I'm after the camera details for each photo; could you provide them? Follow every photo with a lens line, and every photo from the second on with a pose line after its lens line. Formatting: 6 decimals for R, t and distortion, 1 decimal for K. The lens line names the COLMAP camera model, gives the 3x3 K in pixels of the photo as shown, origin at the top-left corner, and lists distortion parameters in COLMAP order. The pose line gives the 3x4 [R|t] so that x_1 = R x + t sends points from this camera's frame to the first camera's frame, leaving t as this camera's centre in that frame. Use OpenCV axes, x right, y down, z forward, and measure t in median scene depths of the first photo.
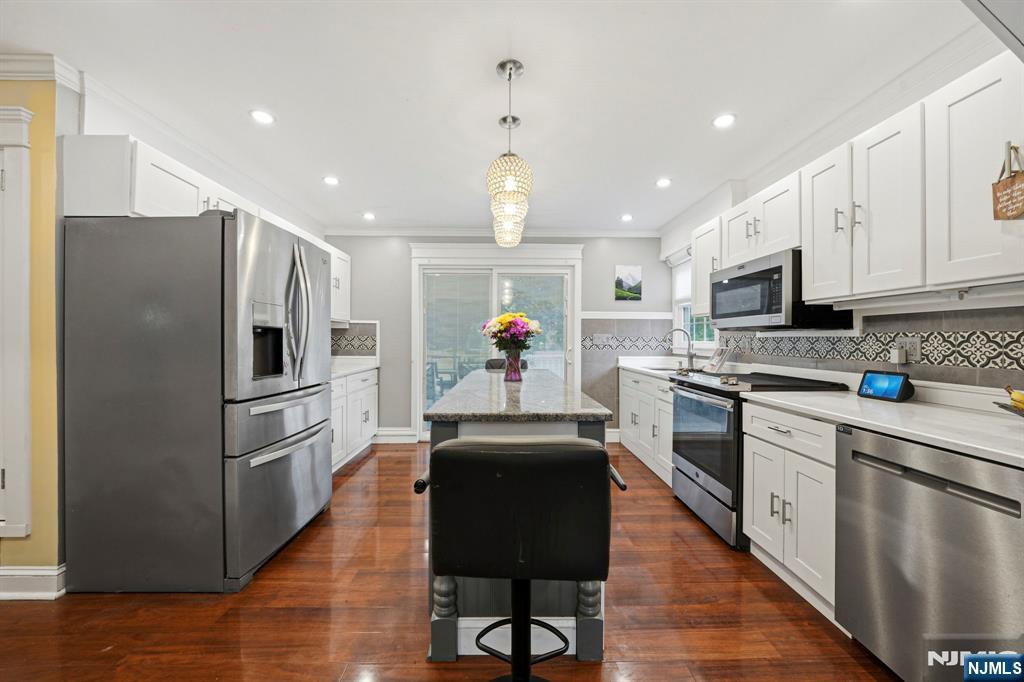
lens RADIAL K [[373.6, 0, 512.0], [0, 373.6, 341.0], [0, 0, 1]] dist [-0.015433, 0.000036]
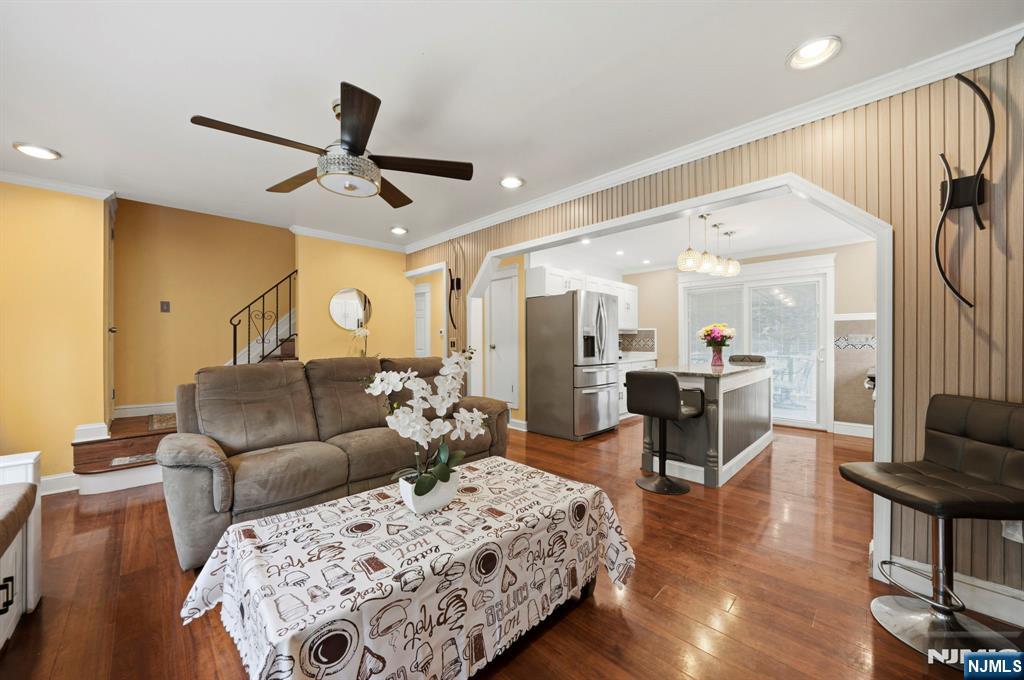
lens RADIAL K [[373.6, 0, 512.0], [0, 373.6, 340.0], [0, 0, 1]] dist [-0.015433, 0.000036]
pose [[0.692650, -0.007162, -0.721239, 0.667271], [0.003247, 0.999972, -0.006812, 0.002238], [0.721267, 0.002377, 0.692653, -0.929845]]
